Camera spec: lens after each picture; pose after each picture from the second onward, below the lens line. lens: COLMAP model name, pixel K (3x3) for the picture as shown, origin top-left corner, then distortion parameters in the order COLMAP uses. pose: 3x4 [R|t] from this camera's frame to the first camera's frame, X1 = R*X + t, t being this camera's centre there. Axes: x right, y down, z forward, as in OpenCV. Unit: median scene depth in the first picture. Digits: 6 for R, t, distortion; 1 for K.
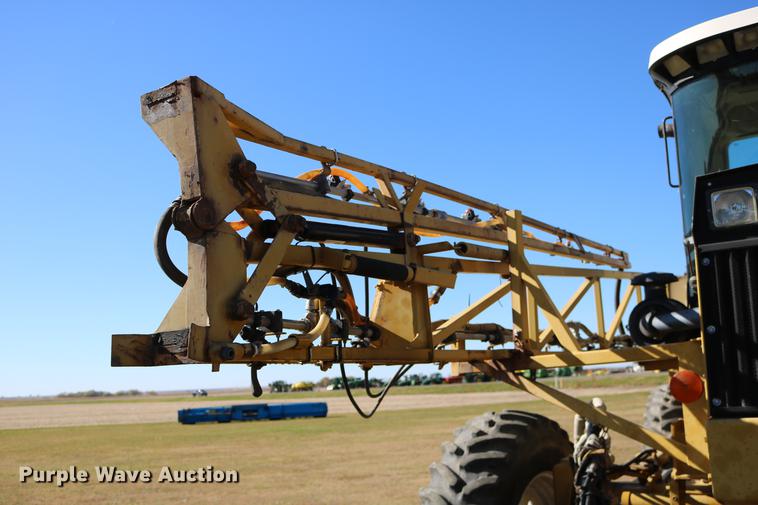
lens RADIAL K [[751.7, 0, 377.9], [0, 751.7, 252.9], [0, 0, 1]] dist [-0.084482, 0.000000]
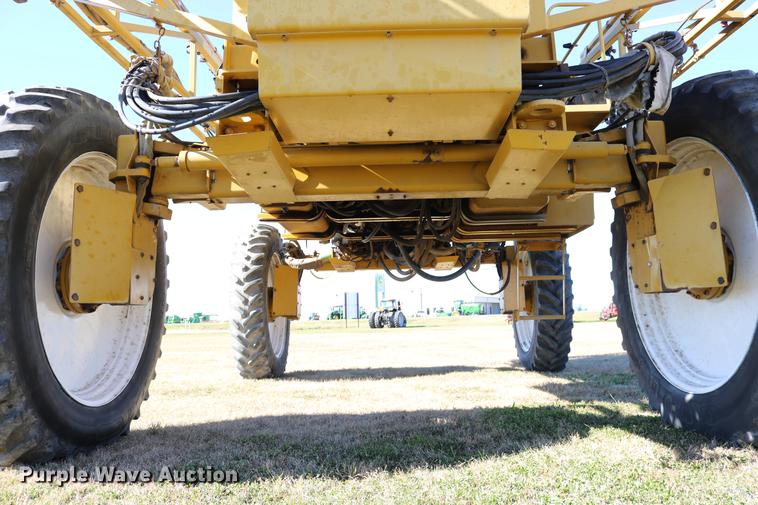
lens RADIAL K [[617.8, 0, 381.0], [0, 617.8, 251.2], [0, 0, 1]] dist [-0.122150, 0.068587]
pose [[0.859346, 0.084694, 0.504333, 0.153383], [-0.102454, 0.994709, 0.007529, 0.430539], [-0.501027, -0.058140, 0.863476, 0.113904]]
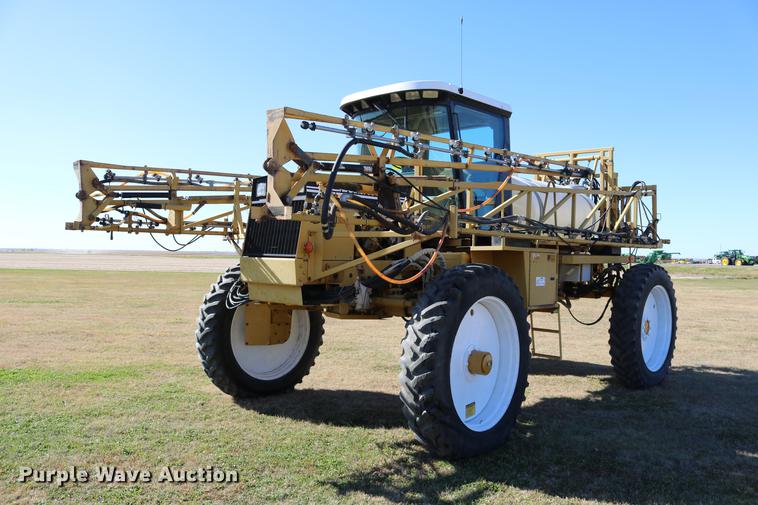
lens RADIAL K [[617.8, 0, 384.7], [0, 617.8, 251.9], [0, 0, 1]] dist [-0.122150, 0.068587]
pose [[0.979149, 0.062534, -0.193280, 1.116422], [-0.029769, 0.985339, 0.167991, -0.187658], [0.200951, -0.158734, 0.966655, -1.045074]]
